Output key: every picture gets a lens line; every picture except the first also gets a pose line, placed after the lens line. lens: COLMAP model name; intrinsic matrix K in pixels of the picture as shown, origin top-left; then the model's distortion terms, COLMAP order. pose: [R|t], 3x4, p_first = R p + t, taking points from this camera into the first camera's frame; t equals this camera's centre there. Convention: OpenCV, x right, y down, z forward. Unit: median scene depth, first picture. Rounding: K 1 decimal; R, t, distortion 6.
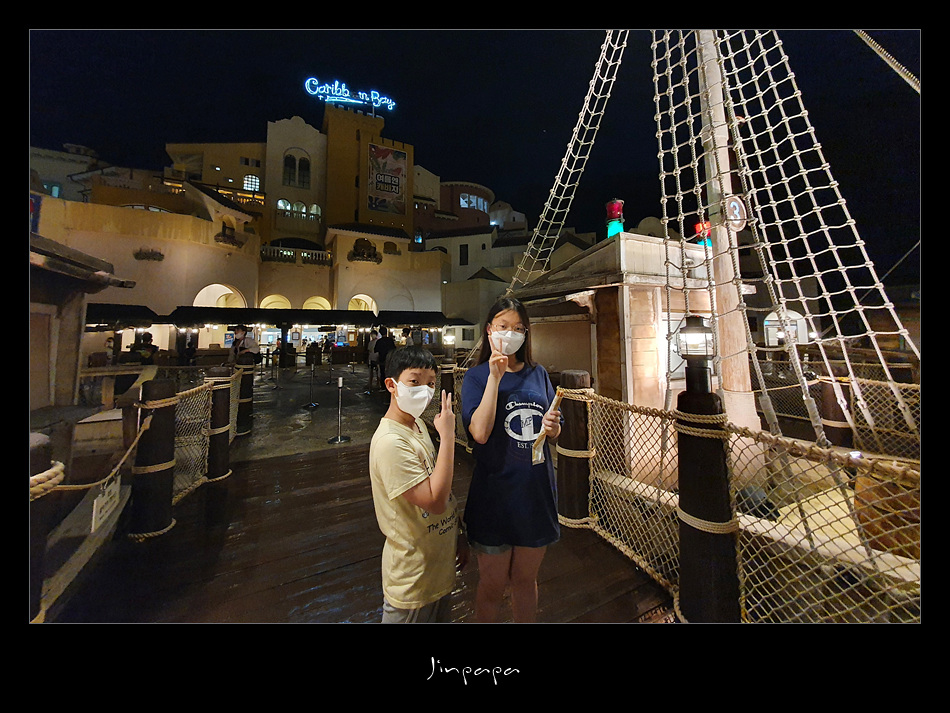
lens RADIAL K [[376.9, 0, 474.1], [0, 376.9, 345.7], [0, 0, 1]] dist [0.001137, -0.000104]
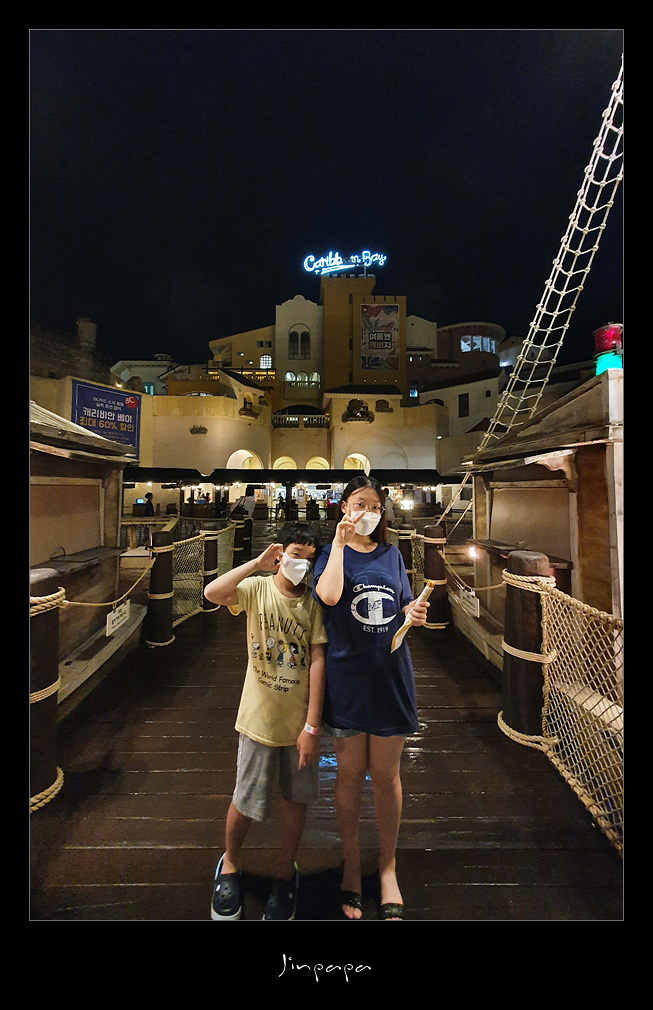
lens RADIAL K [[382.9, 0, 316.1], [0, 382.9, 507.2], [0, 0, 1]] dist [-0.000736, -0.000049]
pose [[0.871919, 0.035070, -0.488393, 0.142744], [-0.022119, 0.999235, 0.032262, -0.024409], [0.489150, -0.017327, 0.872027, 0.037142]]
